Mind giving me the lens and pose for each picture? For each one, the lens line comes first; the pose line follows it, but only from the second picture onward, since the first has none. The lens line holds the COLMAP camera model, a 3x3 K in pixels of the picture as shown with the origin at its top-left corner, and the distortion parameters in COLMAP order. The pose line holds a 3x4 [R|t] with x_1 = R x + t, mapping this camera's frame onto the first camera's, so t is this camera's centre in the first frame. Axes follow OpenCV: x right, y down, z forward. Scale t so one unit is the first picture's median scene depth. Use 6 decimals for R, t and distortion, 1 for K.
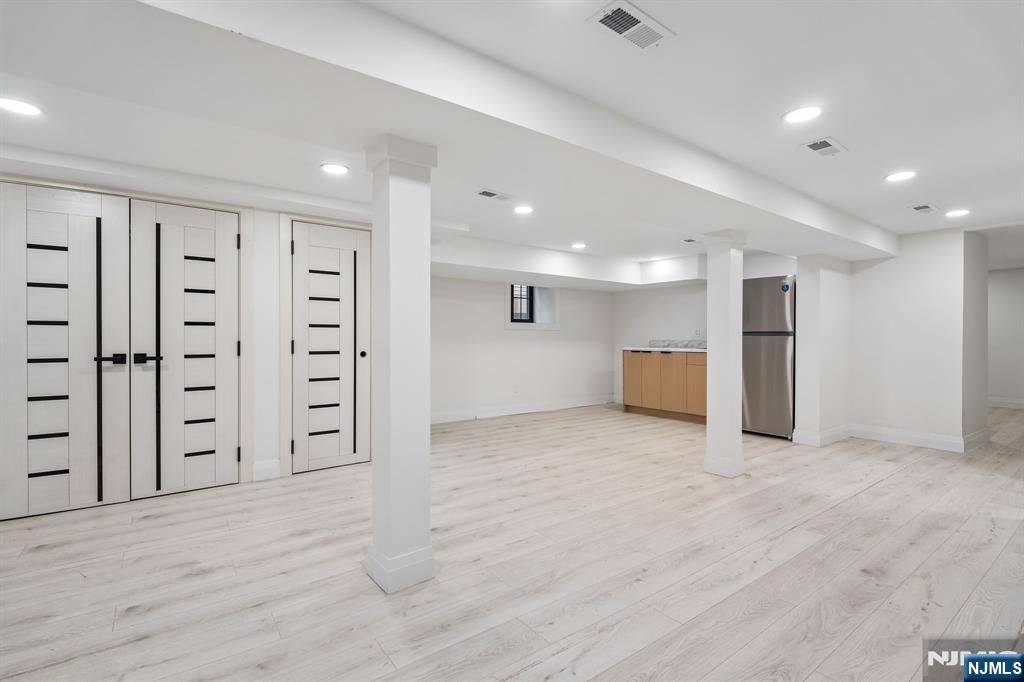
lens RADIAL K [[480.6, 0, 512.0], [0, 480.6, 341.0], [0, 0, 1]] dist [0.001506, -0.000305]
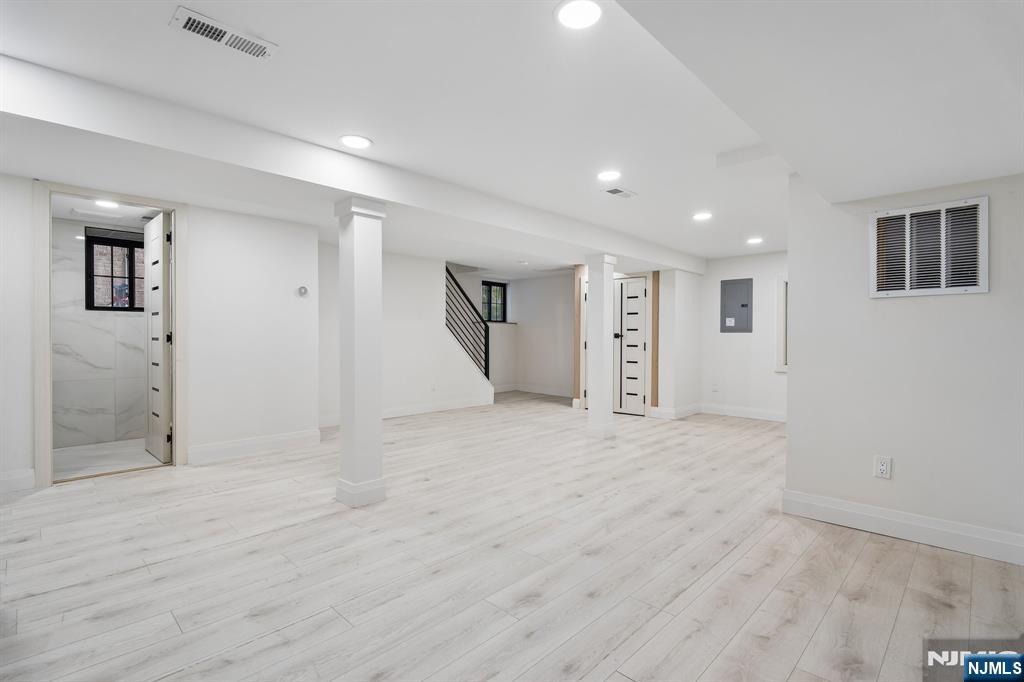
lens RADIAL K [[476.5, 0, 512.0], [0, 476.5, 341.0], [0, 0, 1]] dist [-0.002460, -0.000324]
pose [[-0.987821, -0.004716, -0.155520, 0.396199], [-0.007843, 0.999779, 0.019500, -0.012473], [0.155394, 0.020482, -0.987640, 2.274805]]
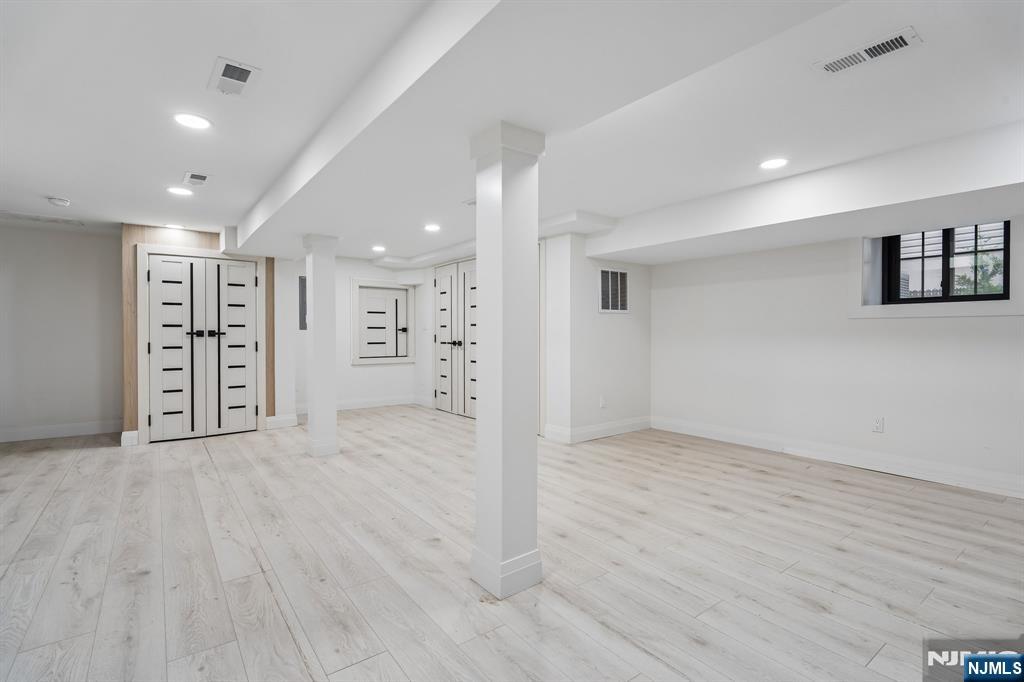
lens RADIAL K [[480.6, 0, 512.0], [0, 480.6, 341.0], [0, 0, 1]] dist [0.001506, -0.000305]
pose [[-0.004070, 0.016301, -0.999859, 1.224511], [-0.008020, 0.999834, 0.016334, -0.007648], [0.999960, 0.008086, -0.003938, 1.257369]]
